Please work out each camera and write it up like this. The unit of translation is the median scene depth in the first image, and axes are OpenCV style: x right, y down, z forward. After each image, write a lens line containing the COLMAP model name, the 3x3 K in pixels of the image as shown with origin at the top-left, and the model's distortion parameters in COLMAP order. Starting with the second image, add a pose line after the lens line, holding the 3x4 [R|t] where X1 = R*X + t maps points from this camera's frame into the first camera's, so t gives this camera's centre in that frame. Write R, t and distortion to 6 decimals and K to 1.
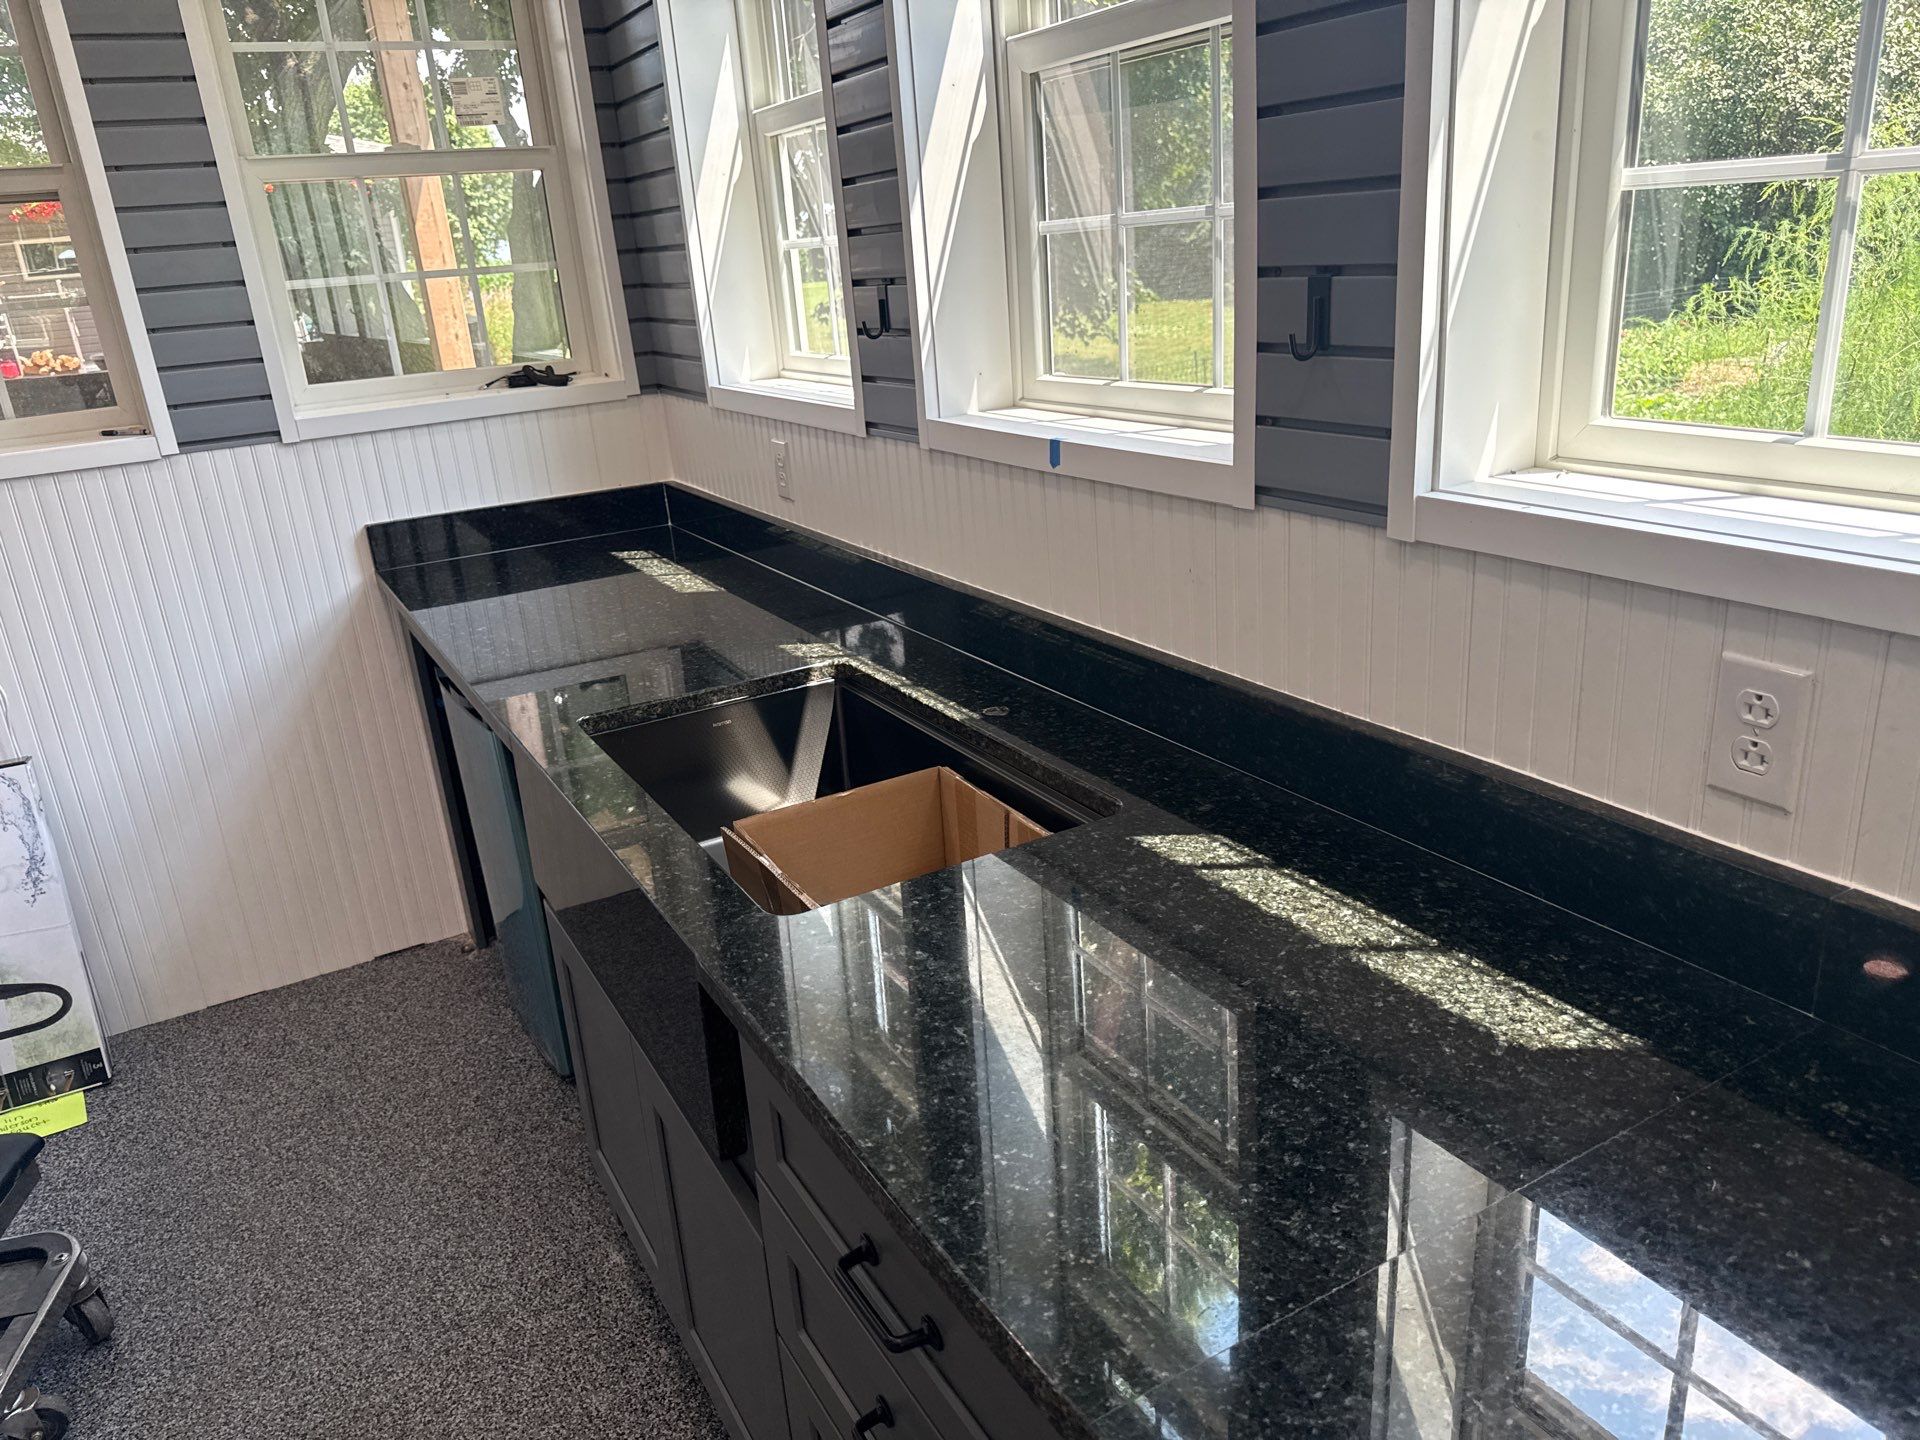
lens RADIAL K [[1360.5, 0, 947.8], [0, 1360.5, 734.9], [0, 0, 1]] dist [0.002274, -0.023197]
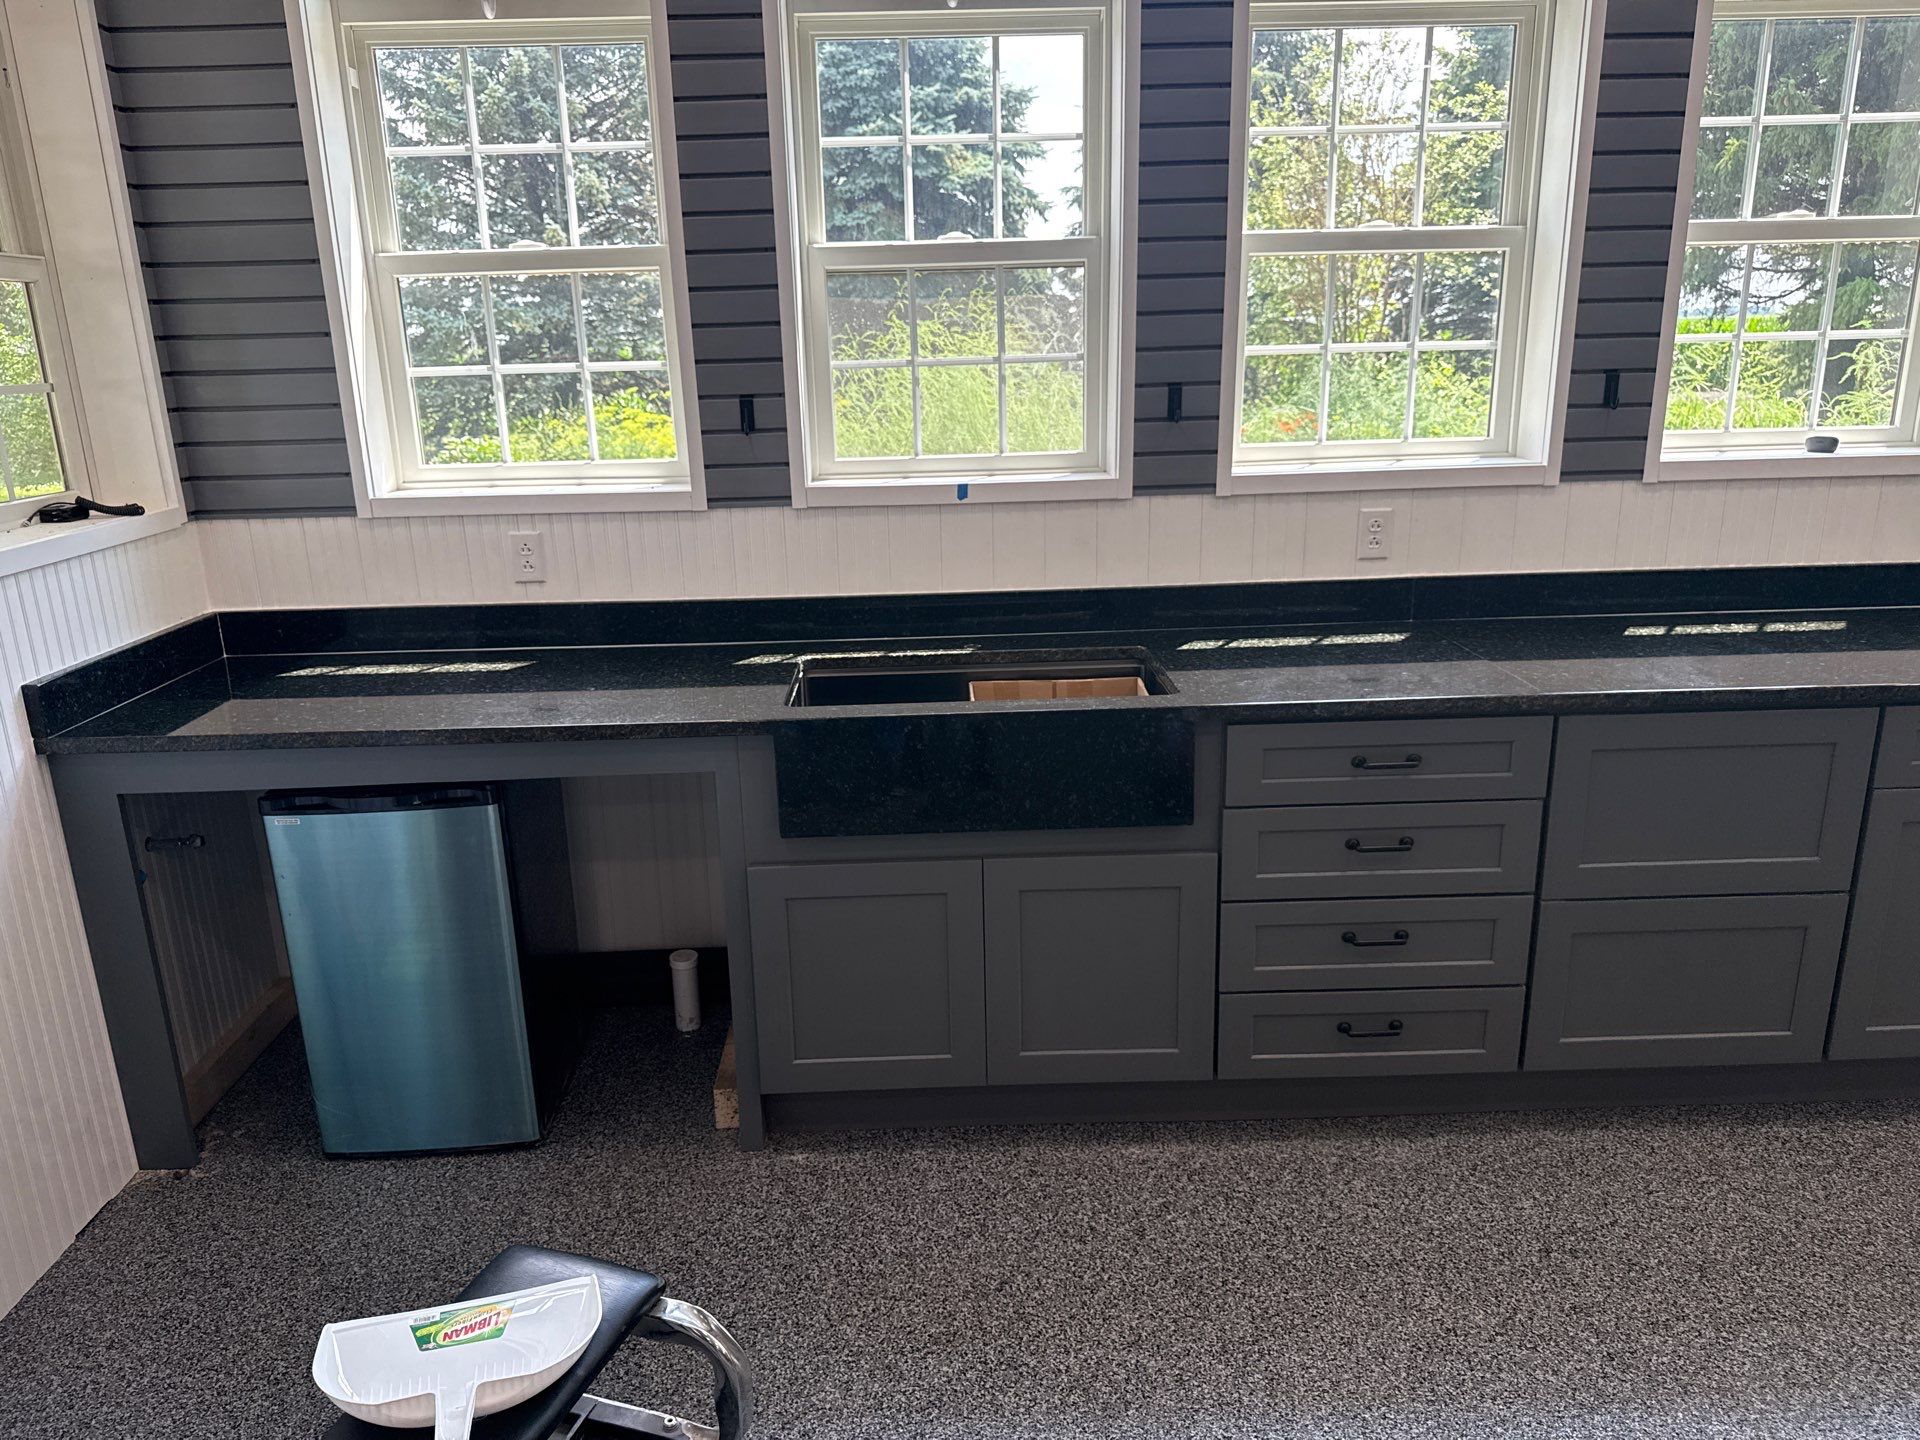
lens RADIAL K [[1360.5, 0, 958.9], [0, 1360.5, 726.7], [0, 0, 1]] dist [0.002274, -0.023197]
pose [[0.470397, -0.195703, 0.860481, -0.889213], [0.294470, 0.954019, 0.055999, -0.013090], [-0.831874, 0.227044, 0.506396, 0.126870]]
